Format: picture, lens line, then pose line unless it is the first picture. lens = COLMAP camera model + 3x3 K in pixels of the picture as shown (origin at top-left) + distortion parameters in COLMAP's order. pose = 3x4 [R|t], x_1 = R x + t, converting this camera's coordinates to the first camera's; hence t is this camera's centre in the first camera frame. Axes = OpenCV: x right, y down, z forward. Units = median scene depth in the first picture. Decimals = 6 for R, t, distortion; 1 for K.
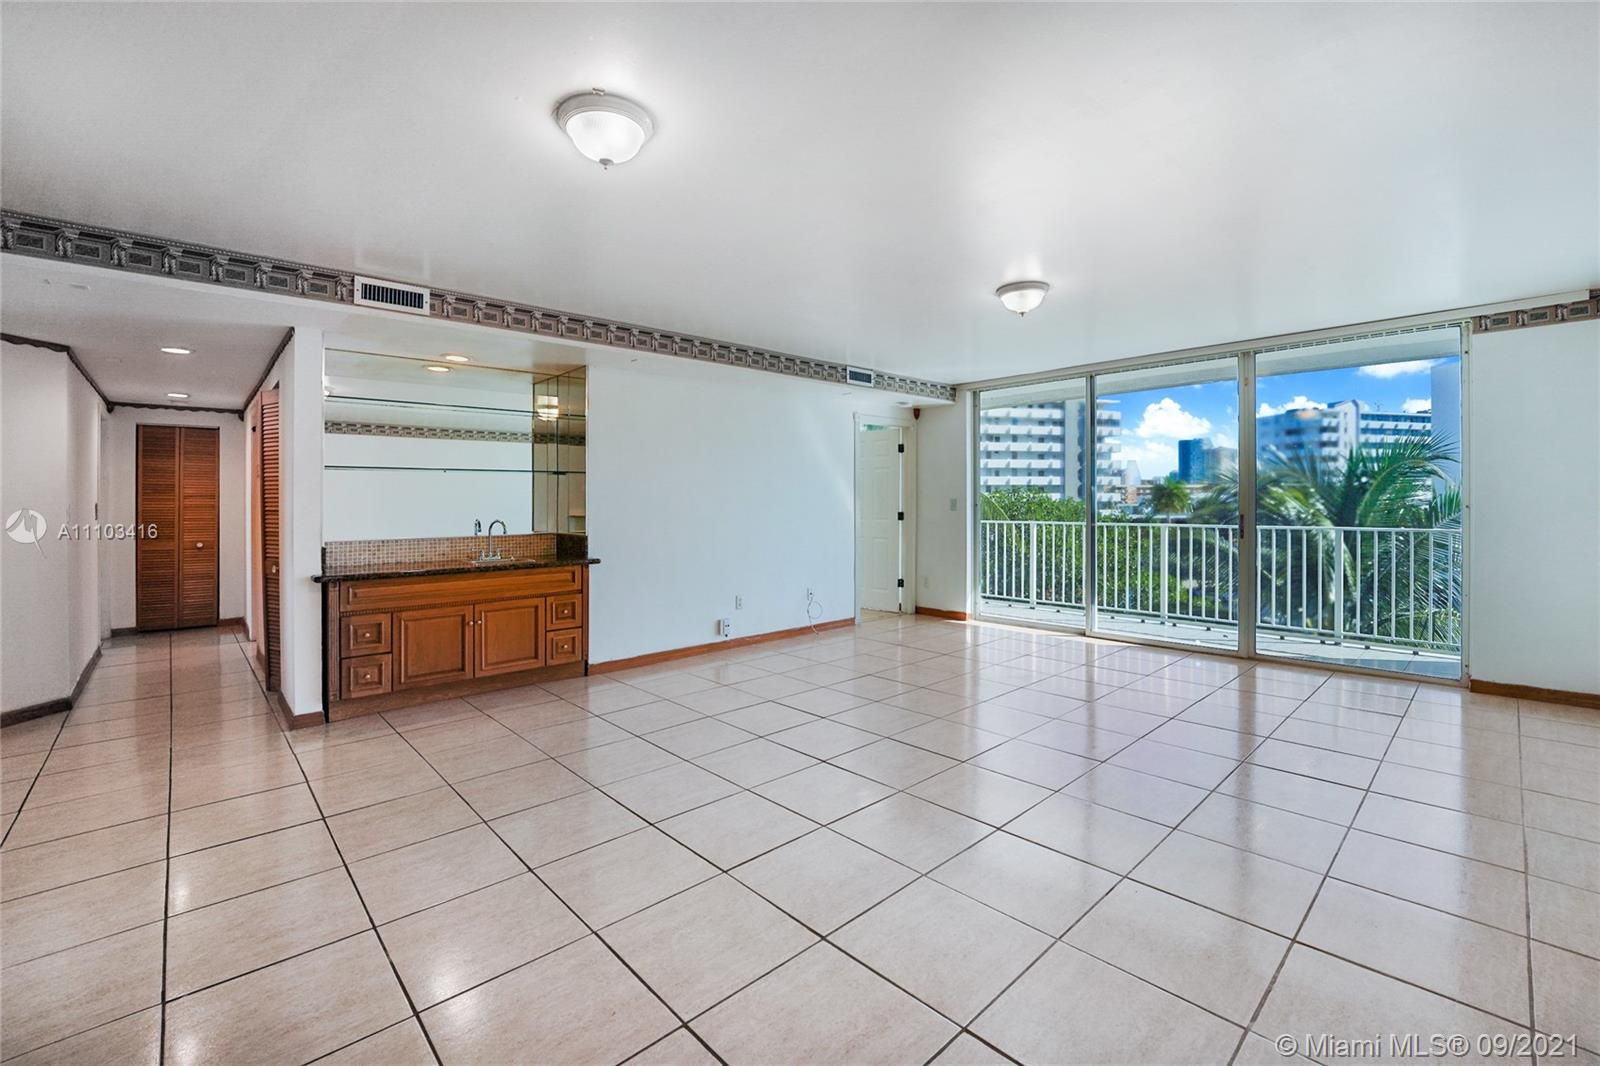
lens RADIAL K [[654.8, 0, 796.9], [0, 654.8, 504.0], [0, 0, 1]] dist [-0.032430, -0.000081]
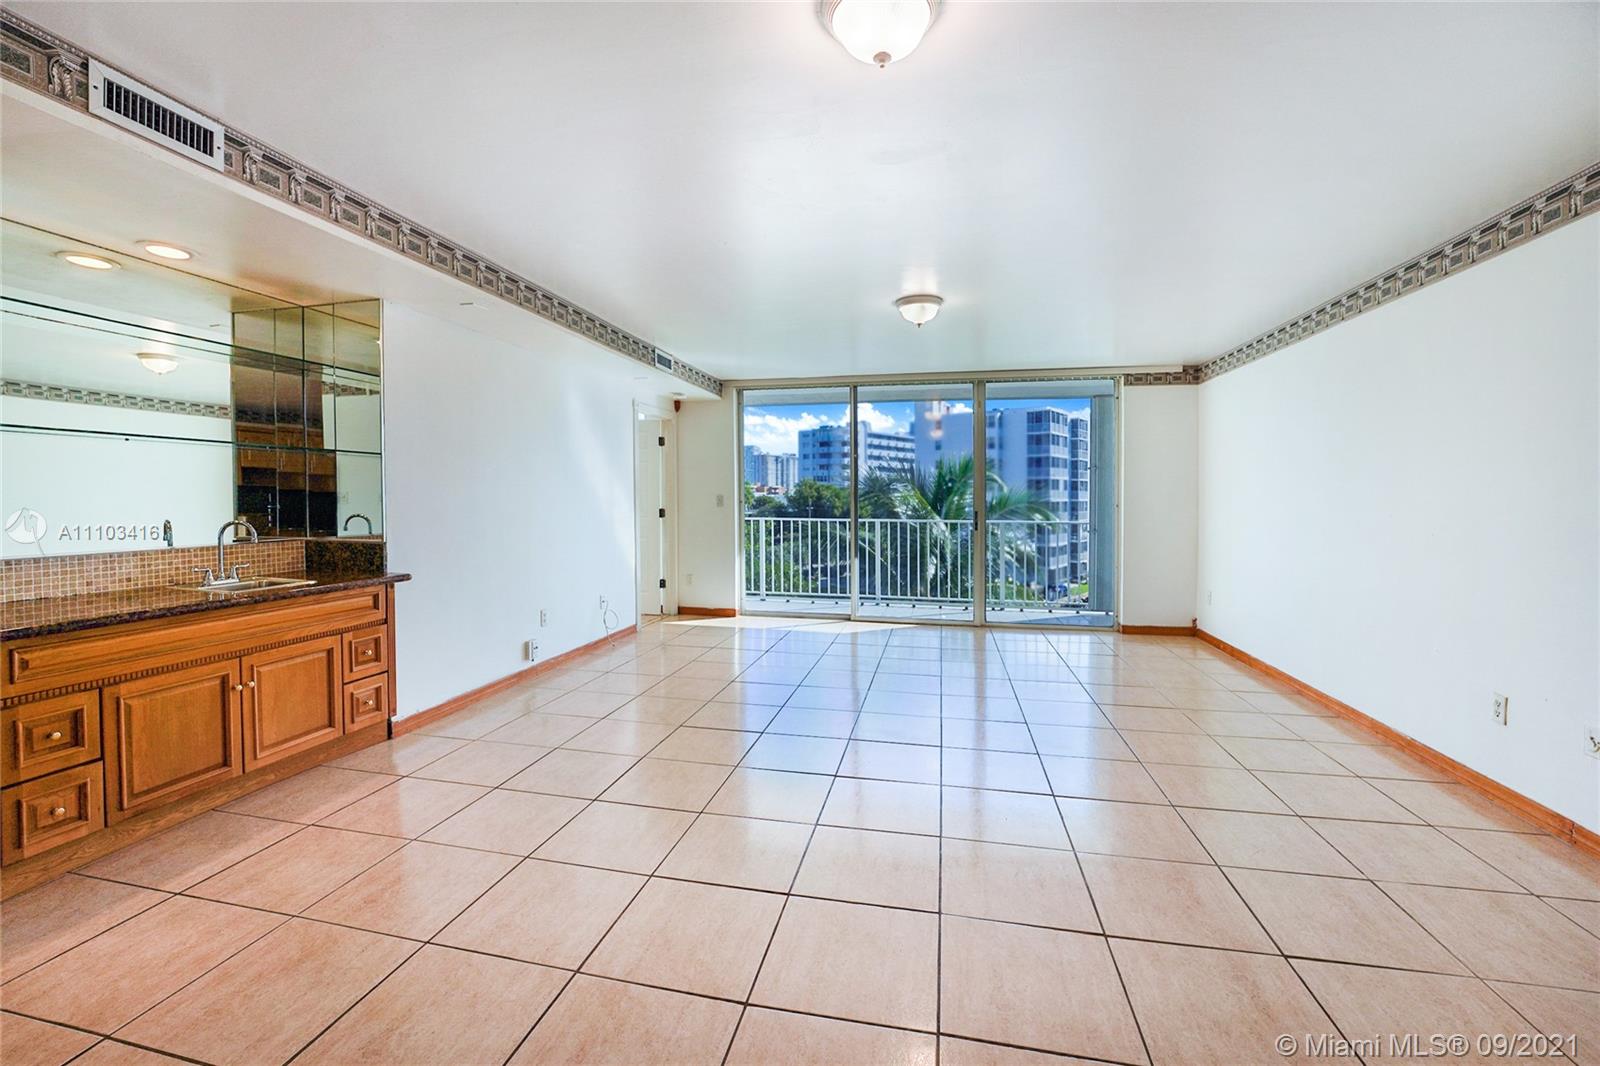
lens RADIAL K [[656.7, 0, 782.6], [0, 656.7, 516.3], [0, 0, 1]] dist [-0.053215, 0.009547]
pose [[0.827761, -0.005253, 0.561056, -0.365538], [-0.008051, 0.999742, 0.021238, 0.002549], [-0.561023, -0.022097, 0.827505, 0.187808]]
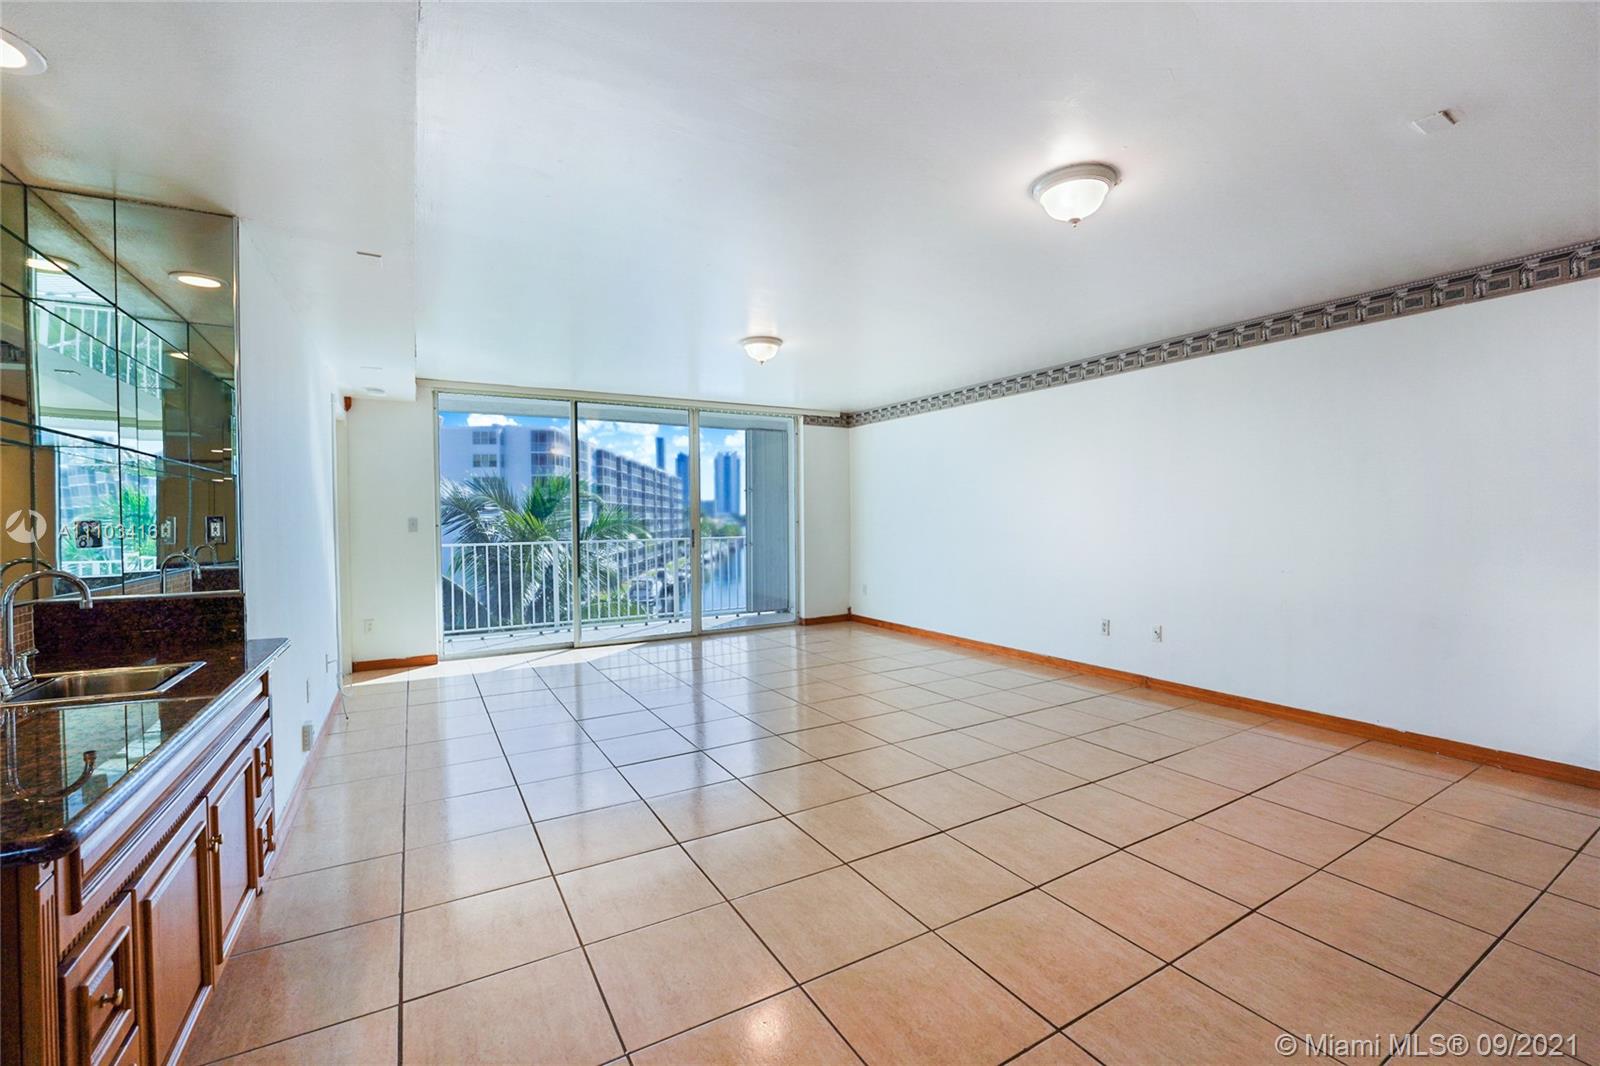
lens RADIAL K [[668.4, 0, 800.0], [0, 668.4, 533.0], [0, 0, 1]] dist [-0.031596, -0.000023]
pose [[0.214716, -0.019068, 0.976490, -0.691017], [0.012164, 0.999784, 0.016848, 0.003338], [-0.976601, 0.008260, 0.214902, 0.537224]]
